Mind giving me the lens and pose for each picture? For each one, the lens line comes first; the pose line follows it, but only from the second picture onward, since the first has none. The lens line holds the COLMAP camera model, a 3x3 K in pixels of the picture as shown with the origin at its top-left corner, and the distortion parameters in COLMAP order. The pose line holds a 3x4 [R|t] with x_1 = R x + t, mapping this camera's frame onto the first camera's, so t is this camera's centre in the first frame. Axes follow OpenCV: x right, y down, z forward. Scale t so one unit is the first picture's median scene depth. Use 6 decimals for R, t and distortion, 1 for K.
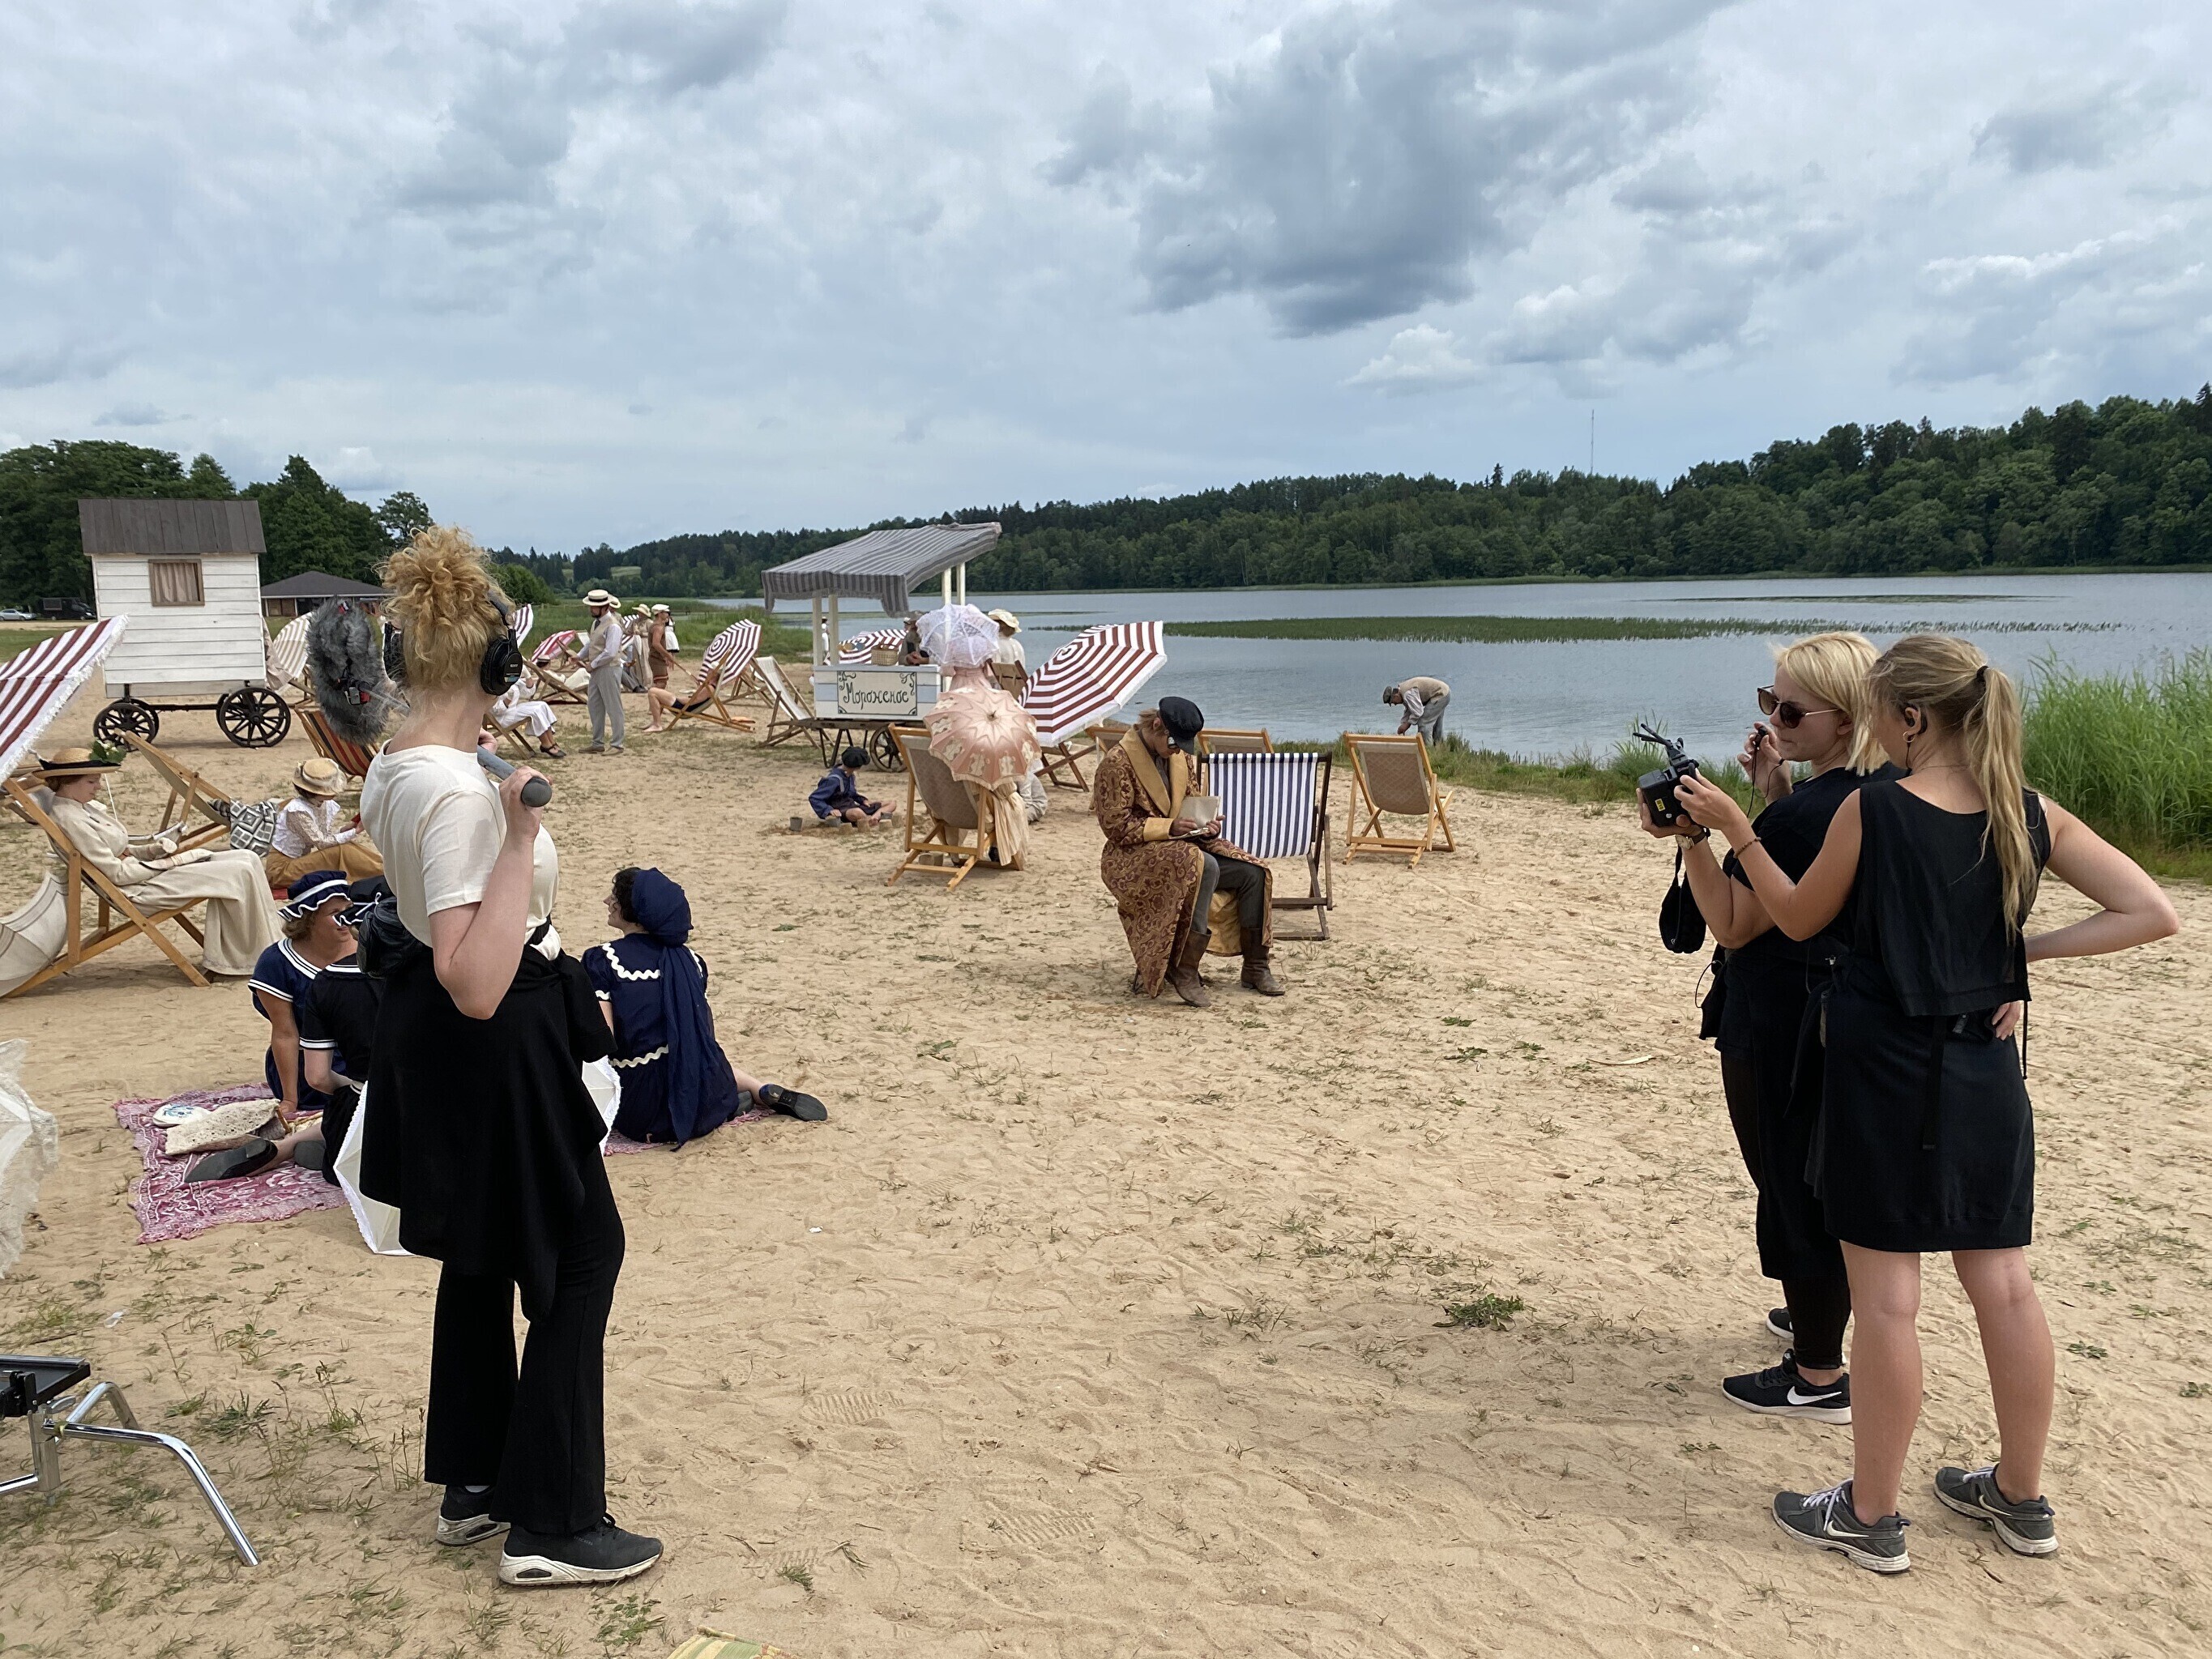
lens RADIAL K [[1683.9, 0, 1113.6], [0, 1683.9, 794.2], [0, 0, 1]] dist [0.061908, -0.078640]
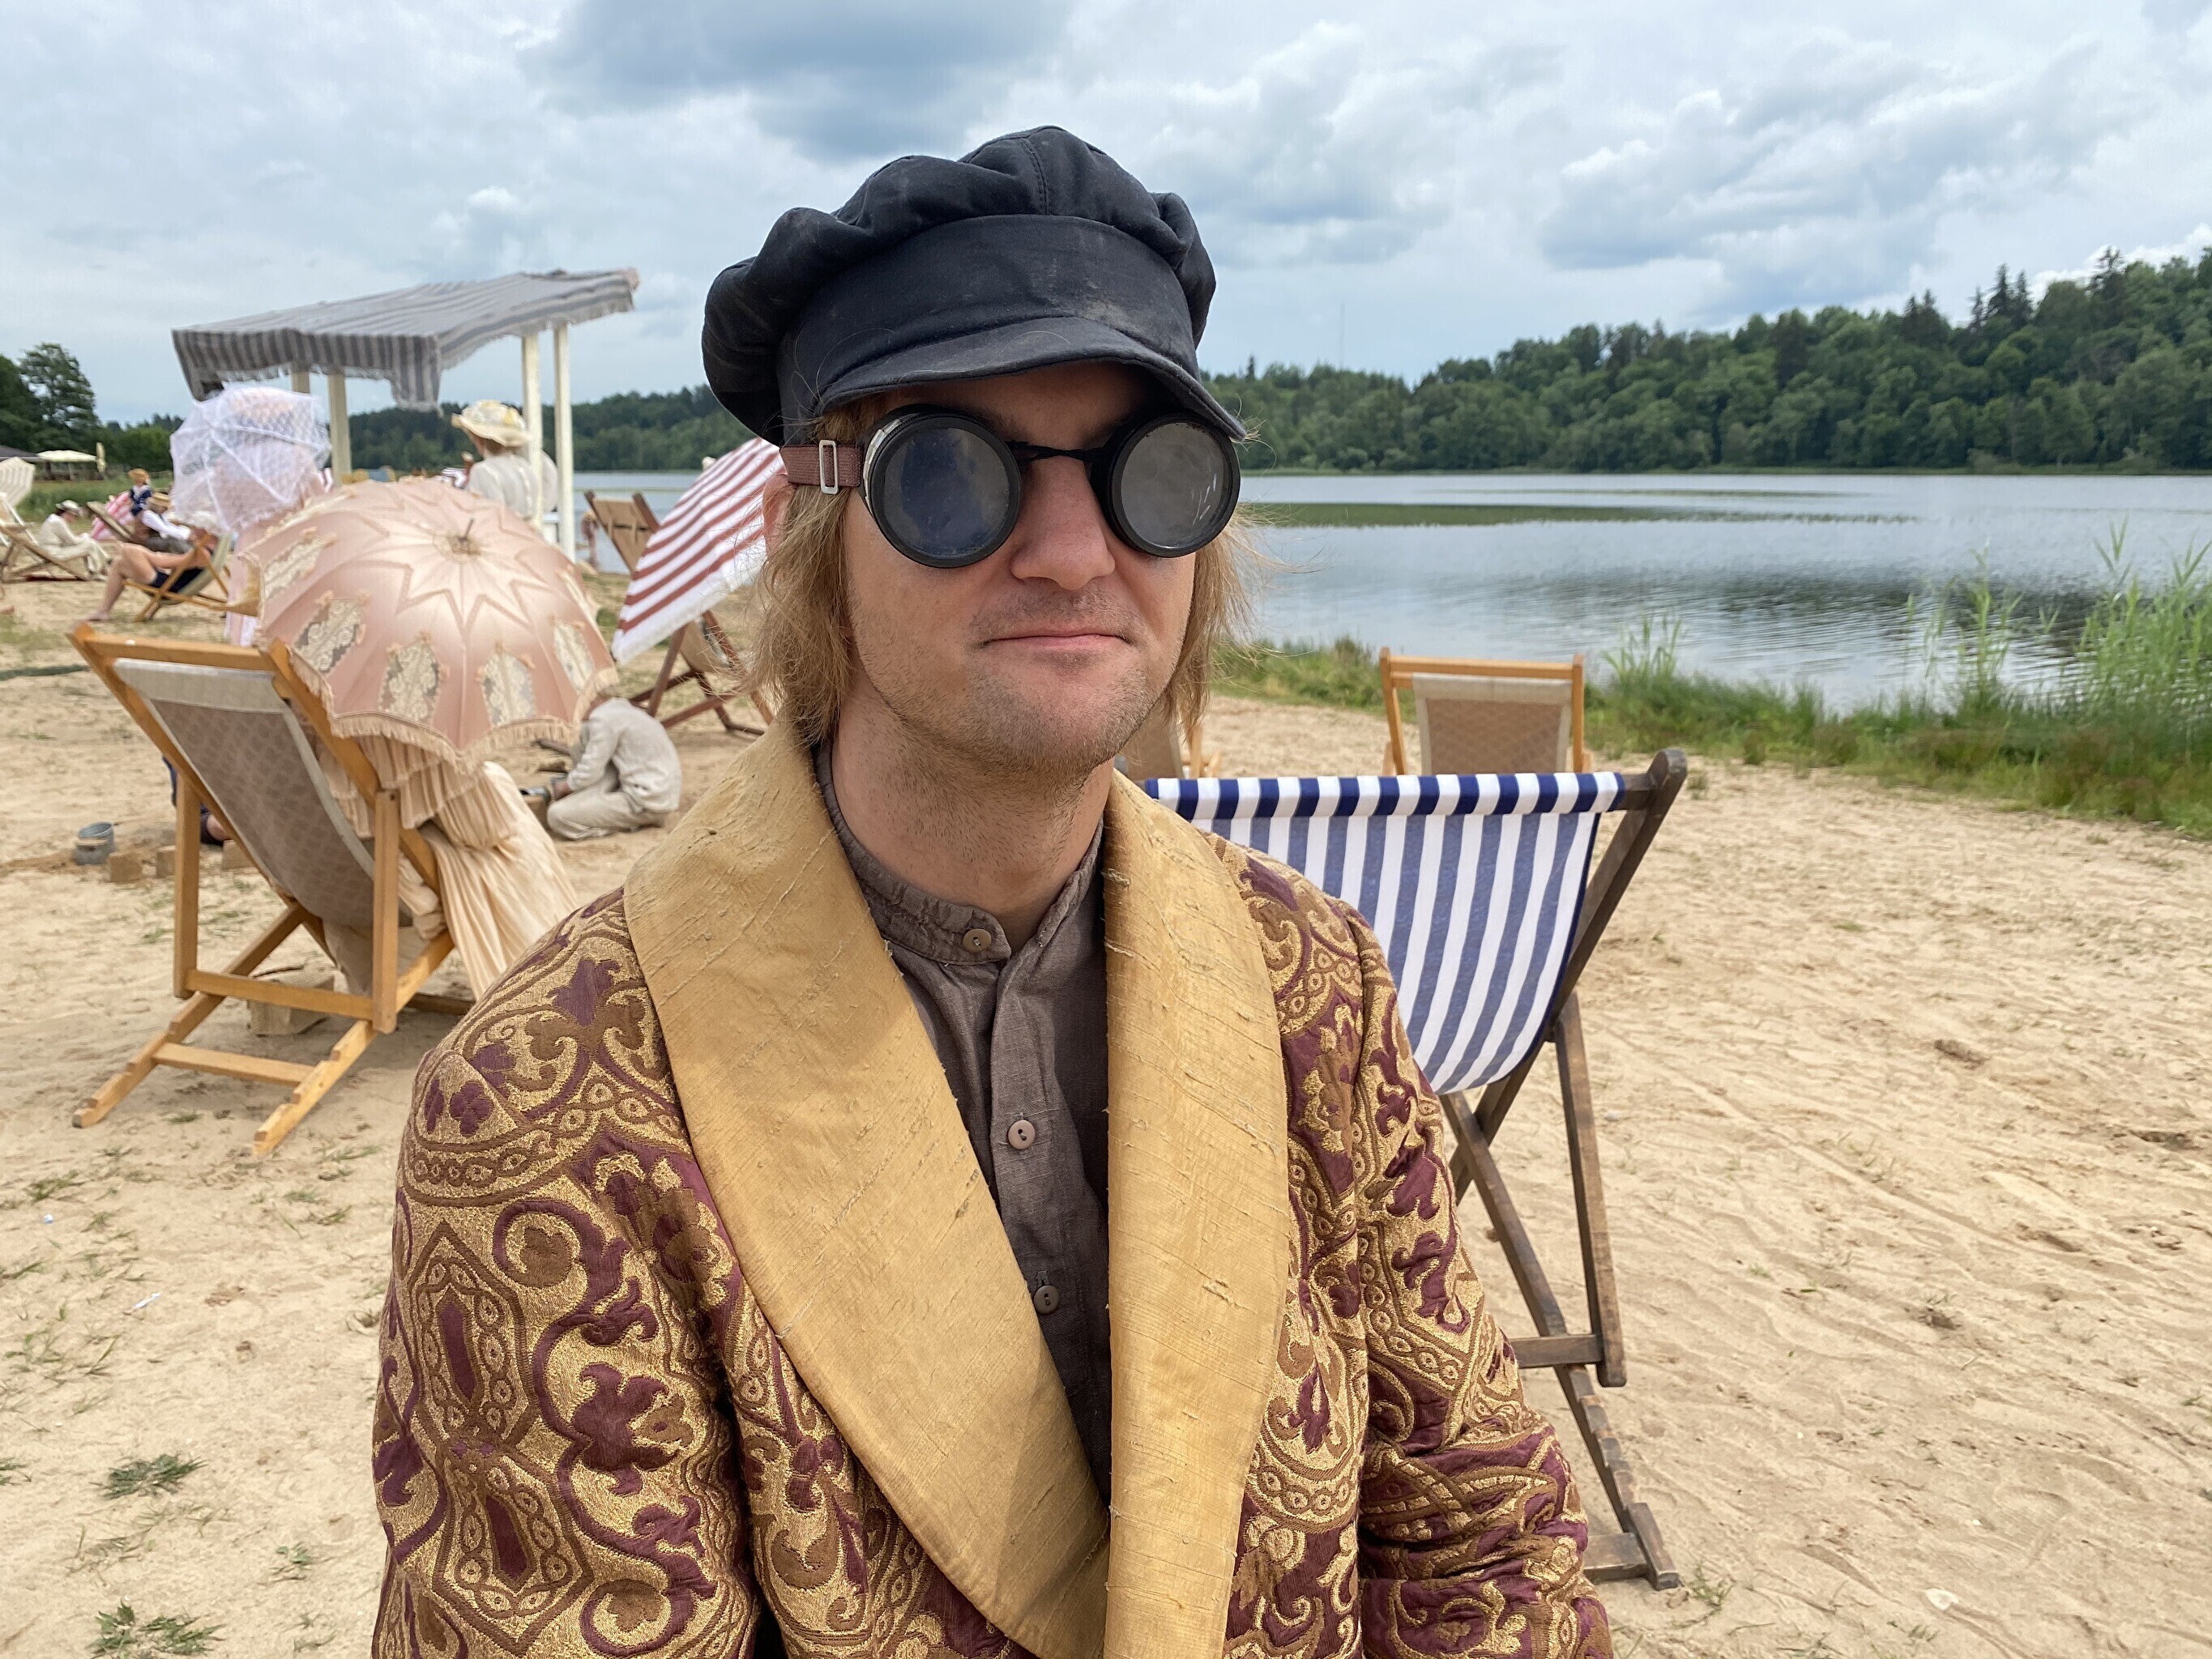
lens RADIAL K [[1687.0, 0, 1115.0], [0, 1687.0, 799.8], [0, 0, 1]] dist [0.029701, -0.039066]
pose [[0.989576, -0.009068, 0.143722, 0.009236], [-0.000735, 0.997685, 0.068007, -0.017159], [-0.144006, -0.067404, 0.987279, 0.366454]]
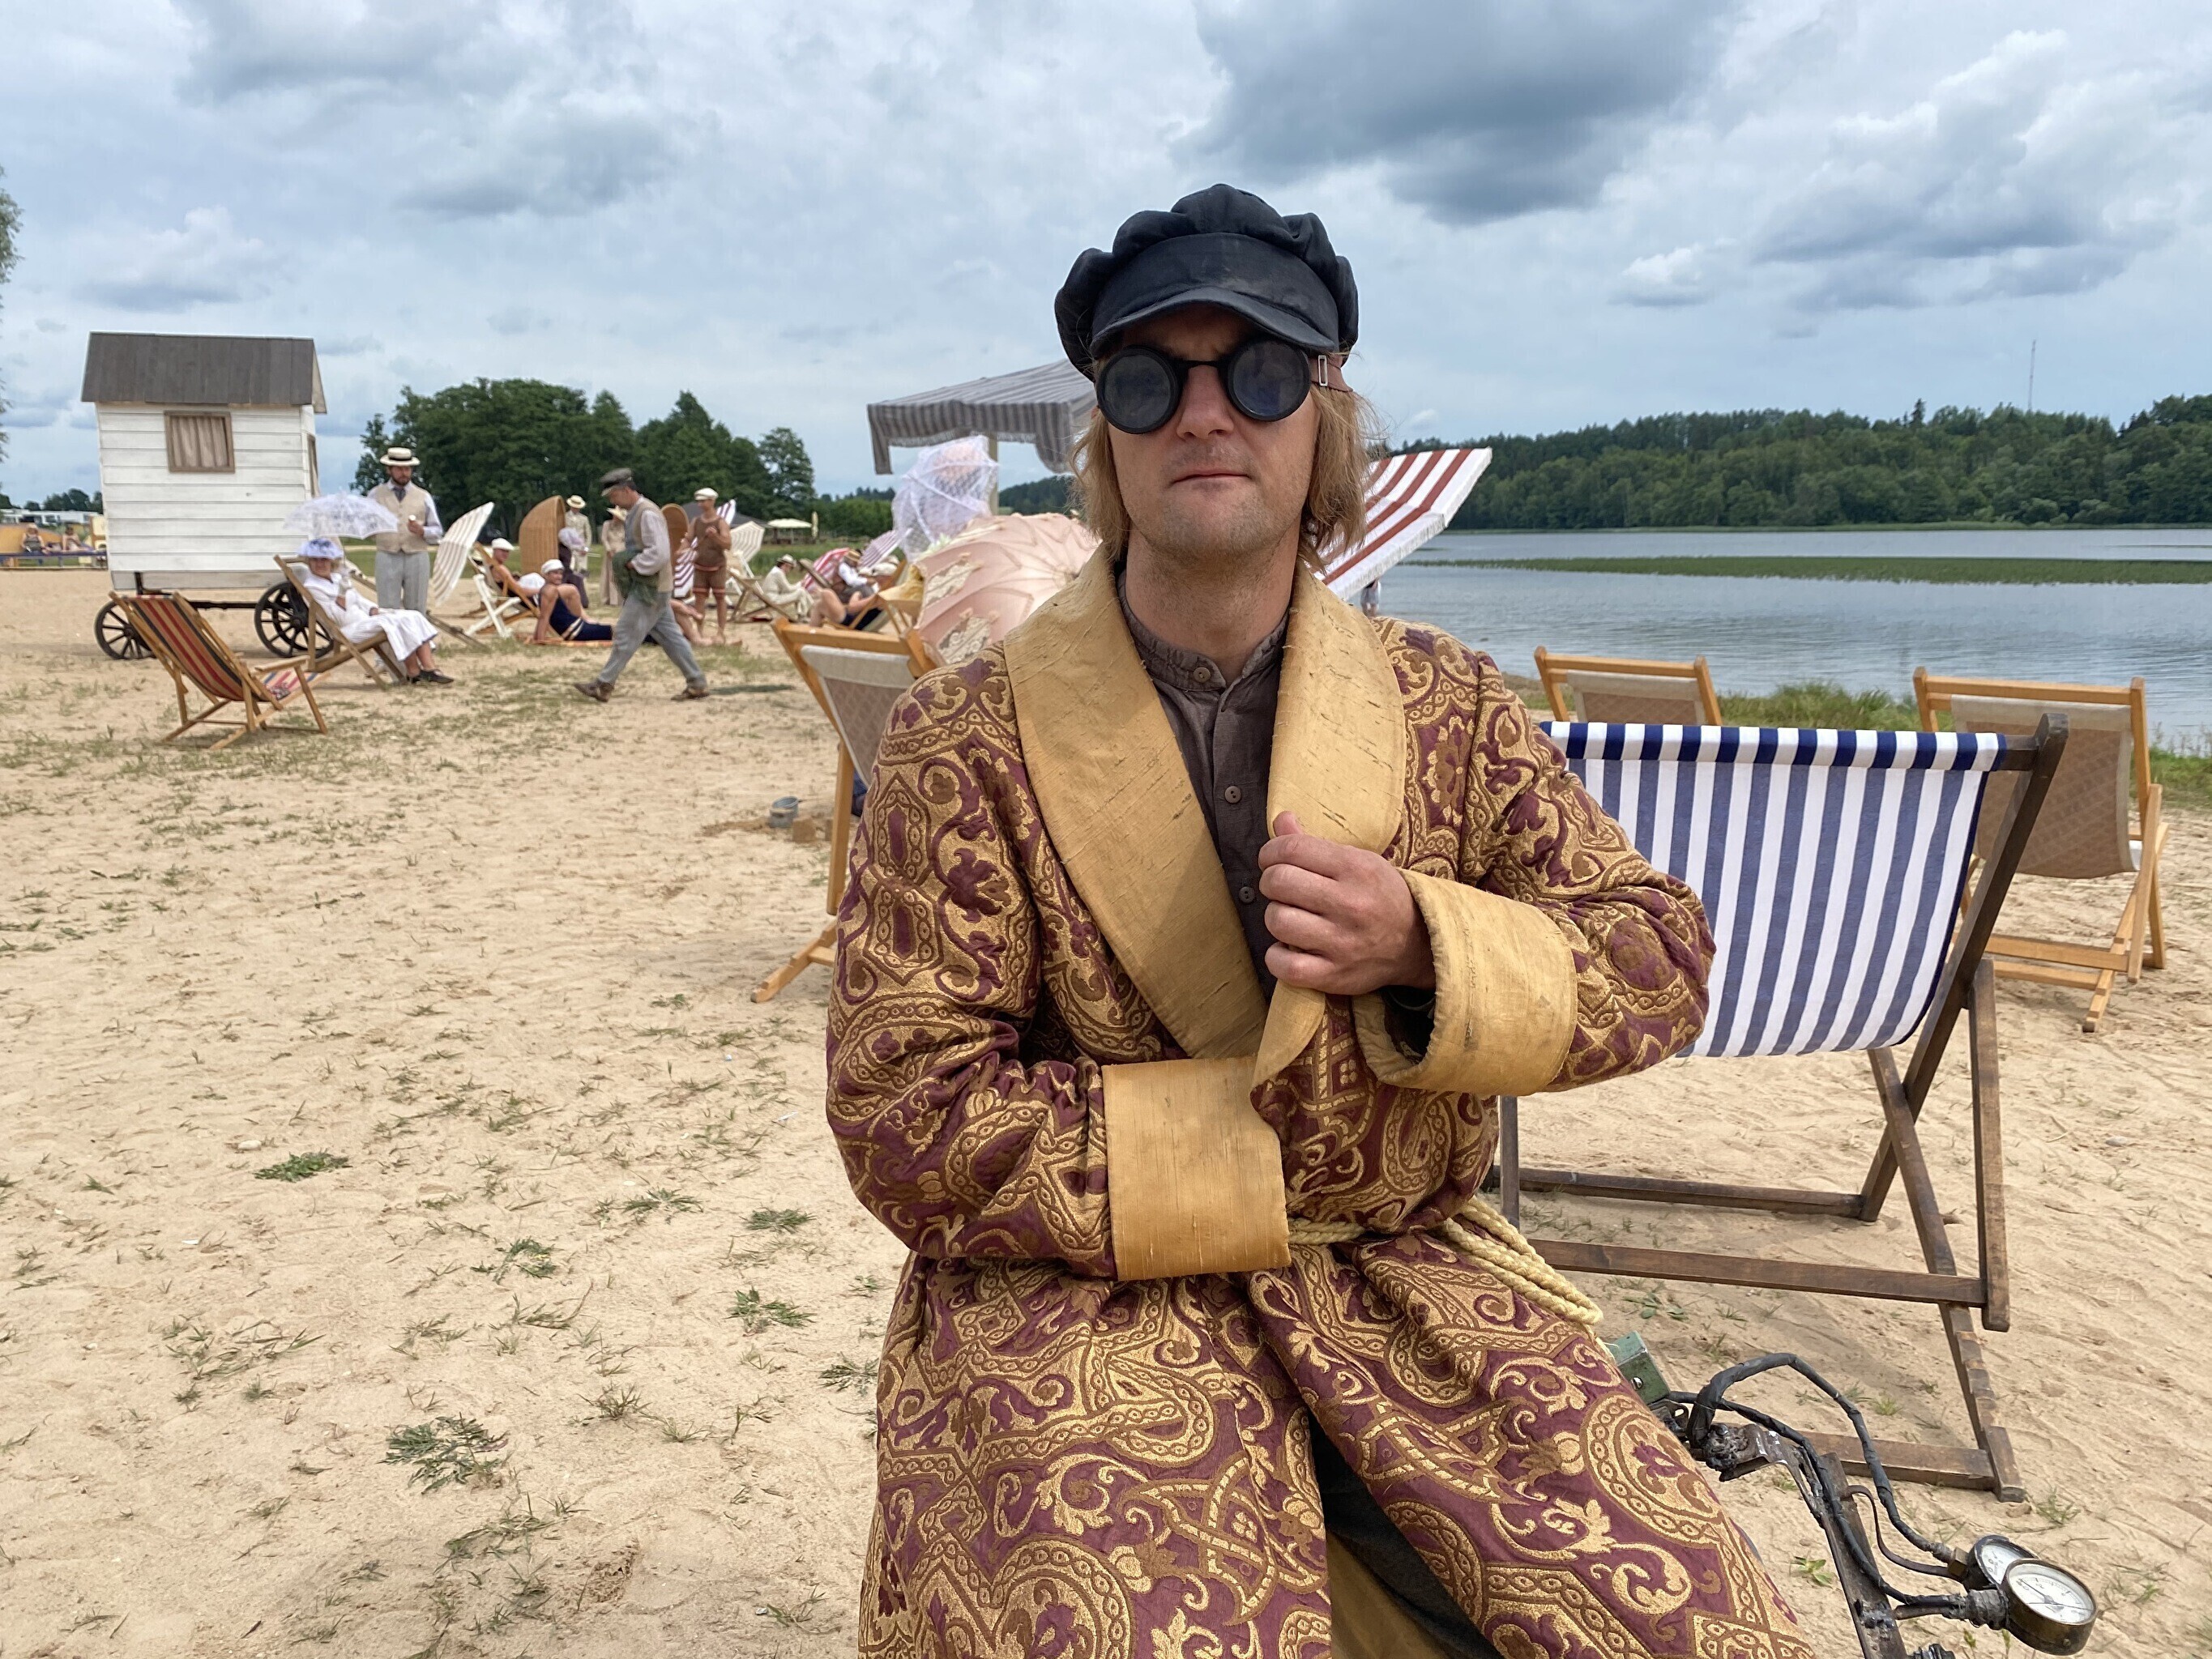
lens RADIAL K [[1675.1, 0, 1106.0], [0, 1675.1, 800.1], [0, 0, 1]] dist [0.065644, -0.096402]
pose [[0.976351, 0.045276, -0.211396, 0.021346], [-0.037360, 0.998448, 0.041294, -0.009478], [0.212938, -0.032420, 0.976528, 0.341992]]
